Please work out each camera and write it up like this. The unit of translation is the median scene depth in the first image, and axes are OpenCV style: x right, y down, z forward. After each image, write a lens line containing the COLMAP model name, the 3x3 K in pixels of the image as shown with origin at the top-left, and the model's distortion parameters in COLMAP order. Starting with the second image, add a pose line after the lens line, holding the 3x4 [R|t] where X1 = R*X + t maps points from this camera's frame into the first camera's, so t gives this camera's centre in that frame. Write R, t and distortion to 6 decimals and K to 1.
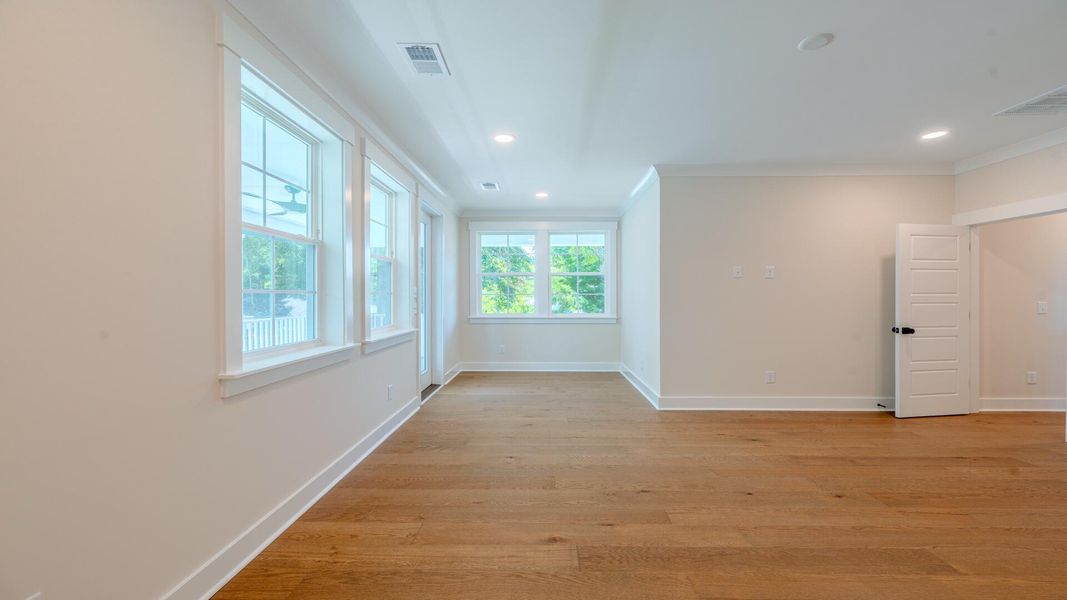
lens RADIAL K [[417.3, 0, 535.1], [0, 417.3, 297.4], [0, 0, 1]] dist [0.001171, 0.000071]
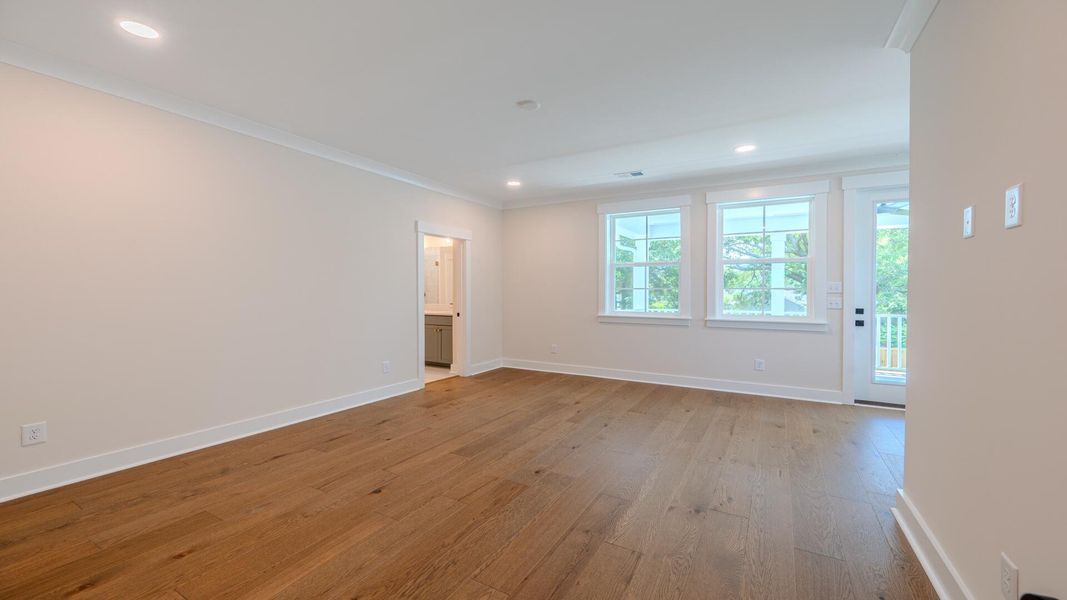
lens RADIAL K [[417.3, 0, 535.1], [0, 417.3, 297.4], [0, 0, 1]] dist [0.001171, 0.000071]
pose [[-0.486801, 0.010506, -0.873450, 1.992572], [-0.007147, 0.999846, 0.016010, 0.000495], [0.873484, 0.014036, -0.486651, 1.810449]]
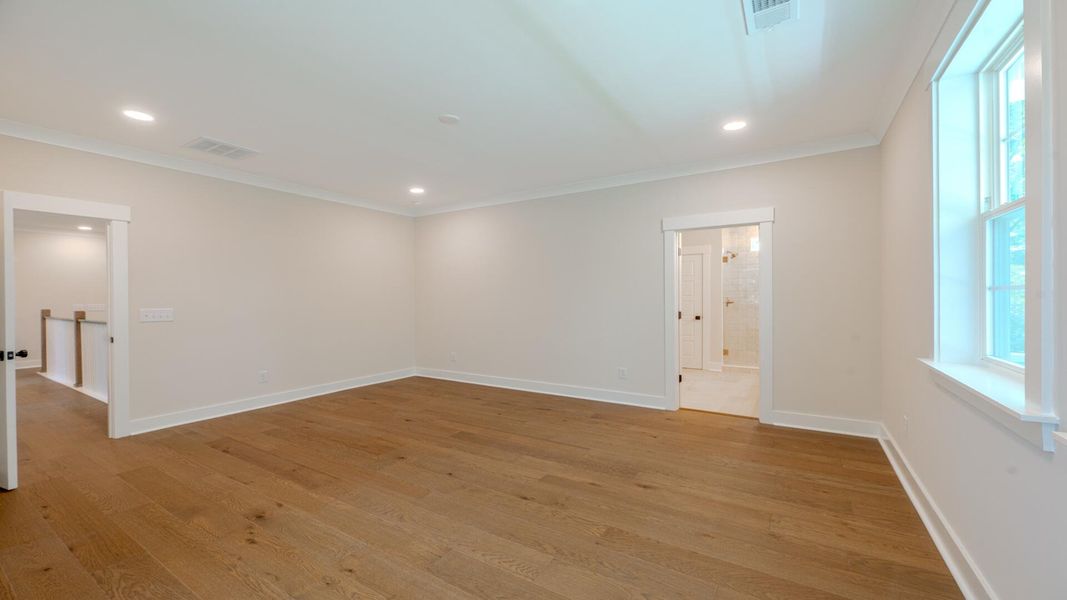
lens RADIAL K [[417.3, 0, 535.1], [0, 417.3, 297.4], [0, 0, 1]] dist [0.001171, 0.000071]
pose [[-0.855244, 0.008485, 0.518157, -0.329244], [0.012281, 0.999917, 0.003895, -0.011507], [-0.518081, 0.009695, -0.855277, 2.220075]]
